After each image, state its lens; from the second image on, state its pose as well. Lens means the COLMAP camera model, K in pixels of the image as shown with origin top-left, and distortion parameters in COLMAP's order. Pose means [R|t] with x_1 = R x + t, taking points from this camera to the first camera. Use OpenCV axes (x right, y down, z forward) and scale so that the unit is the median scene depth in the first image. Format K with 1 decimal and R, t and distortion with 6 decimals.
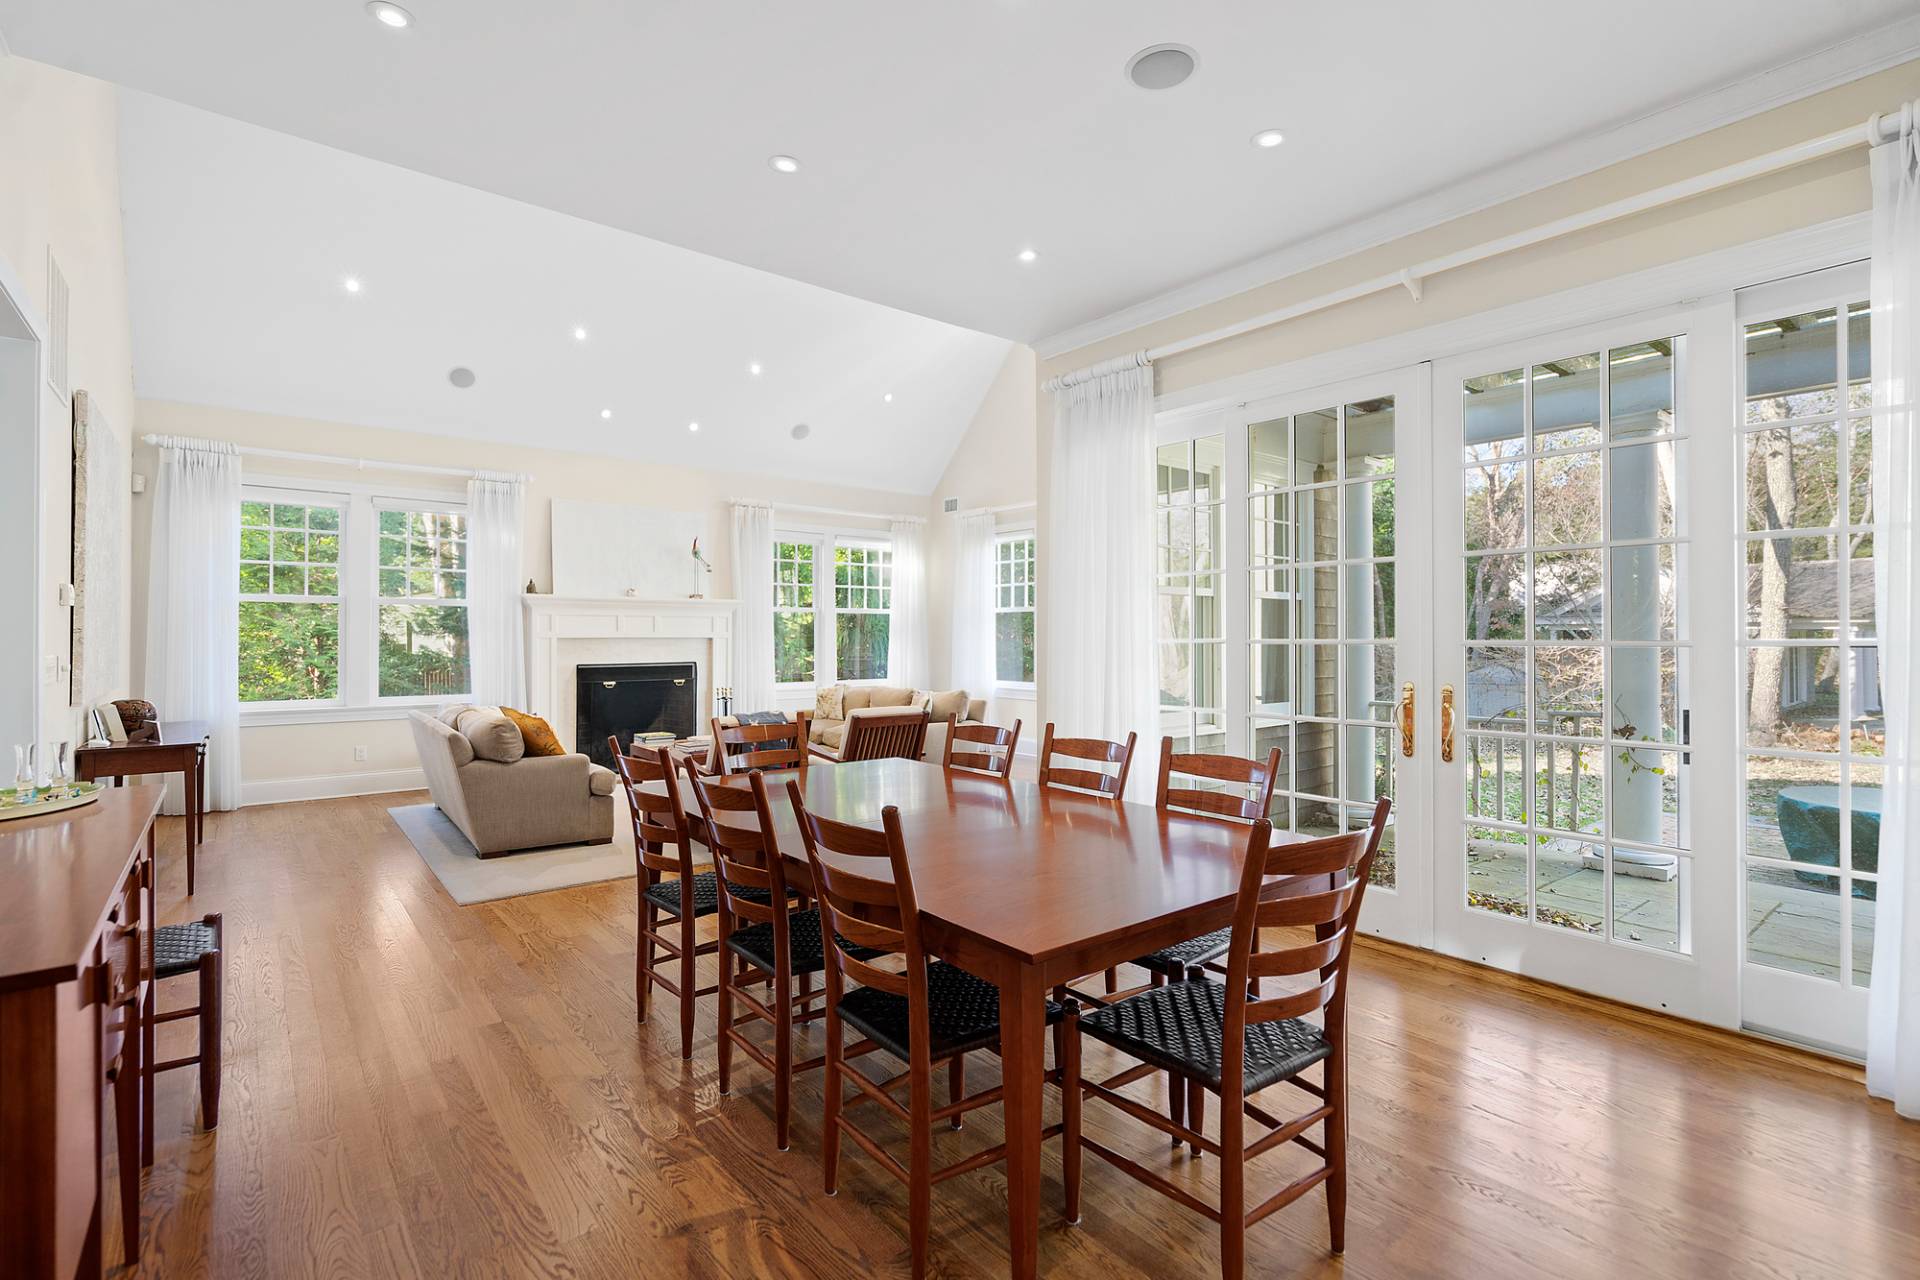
lens RADIAL K [[885.4, 0, 949.3], [0, 885.4, 637.9], [0, 0, 1]] dist [-0.010336, 0.000476]
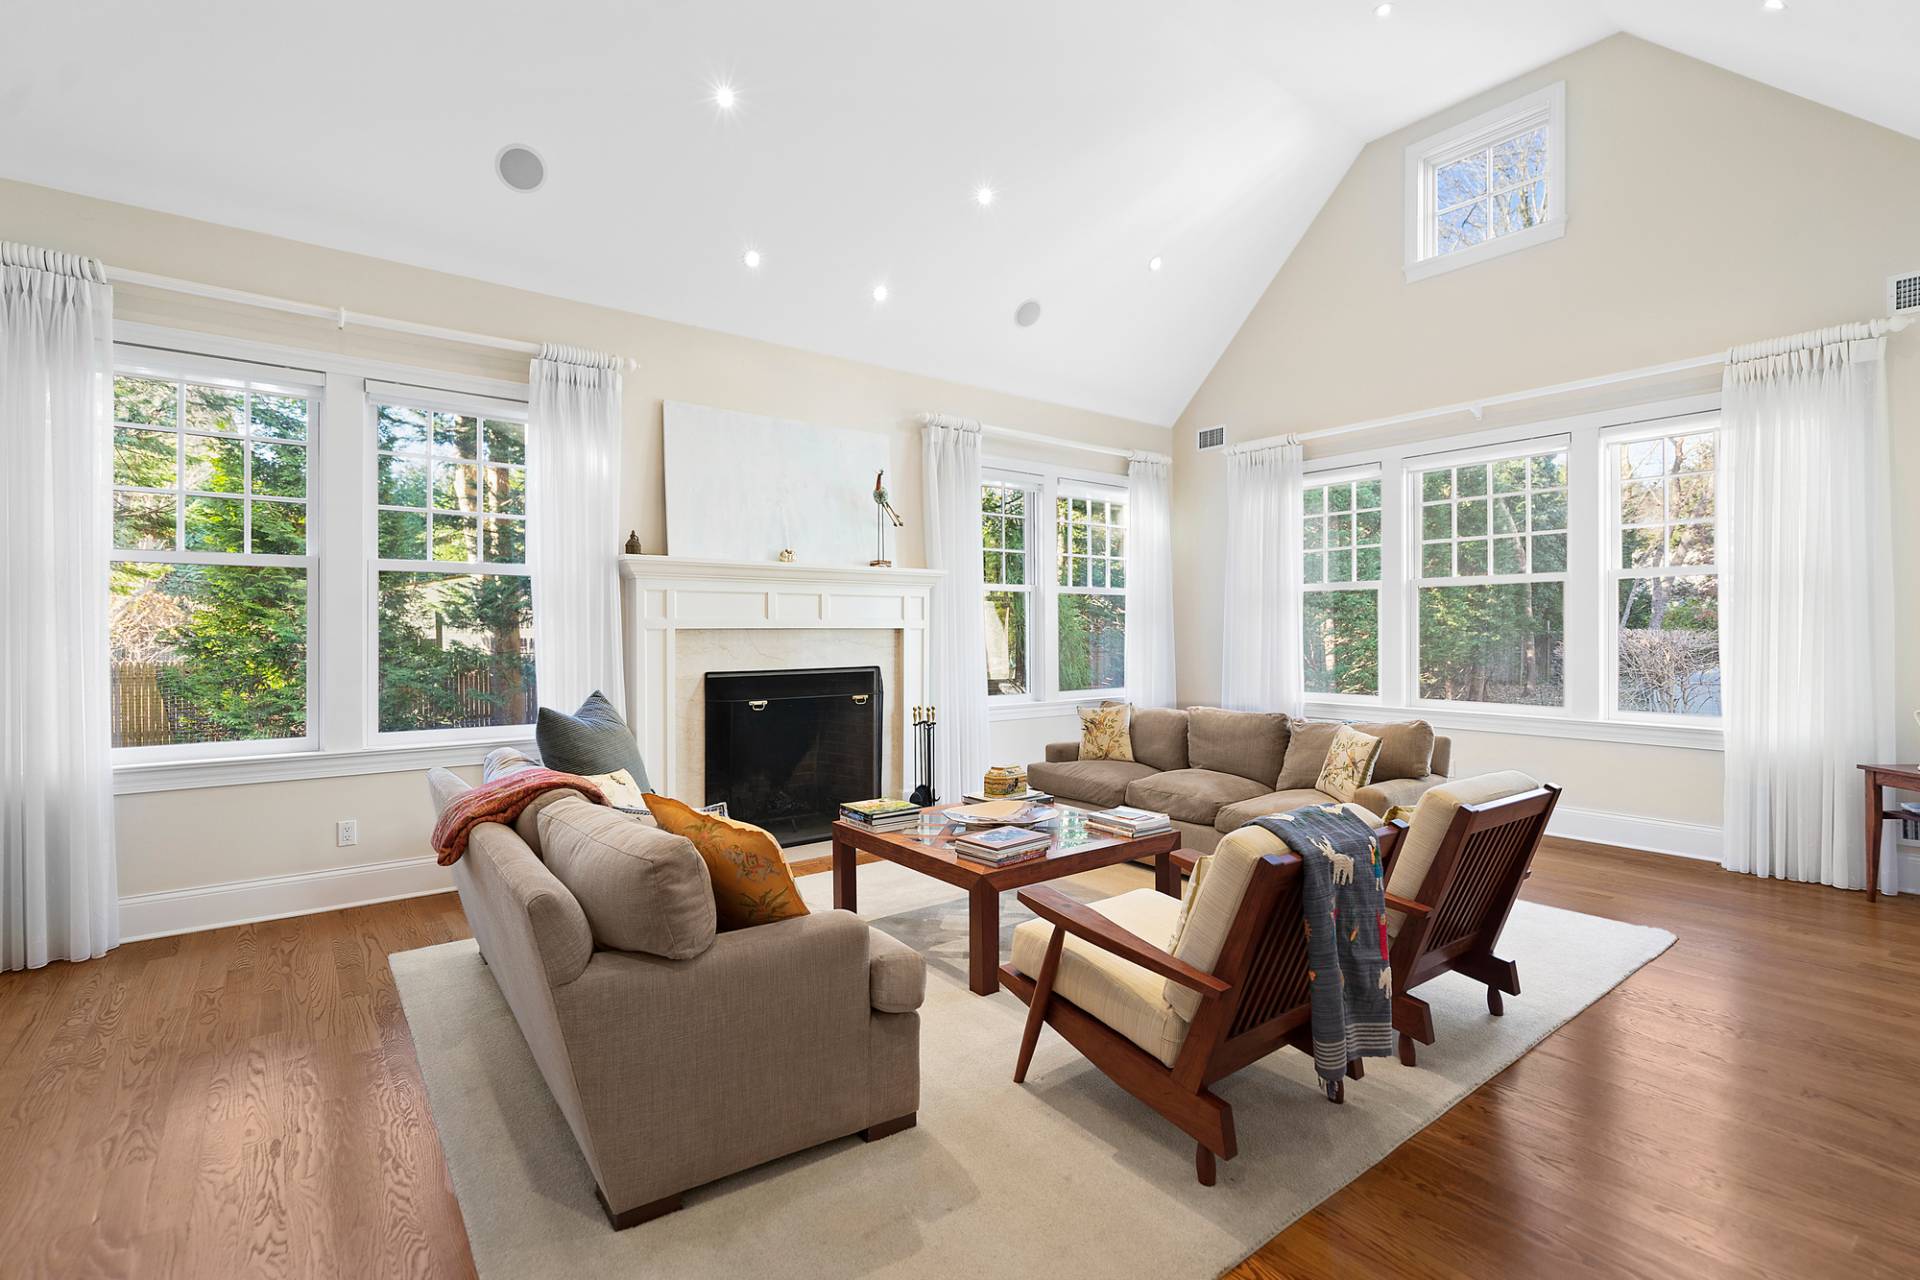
lens RADIAL K [[885.4, 0, 970.3], [0, 885.4, 637.4], [0, 0, 1]] dist [-0.010336, 0.000476]
pose [[0.999951, -0.002063, -0.009690, -0.226250], [0.002130, 0.999974, 0.006872, 0.001912], [0.009675, -0.006892, 0.999929, 0.379842]]
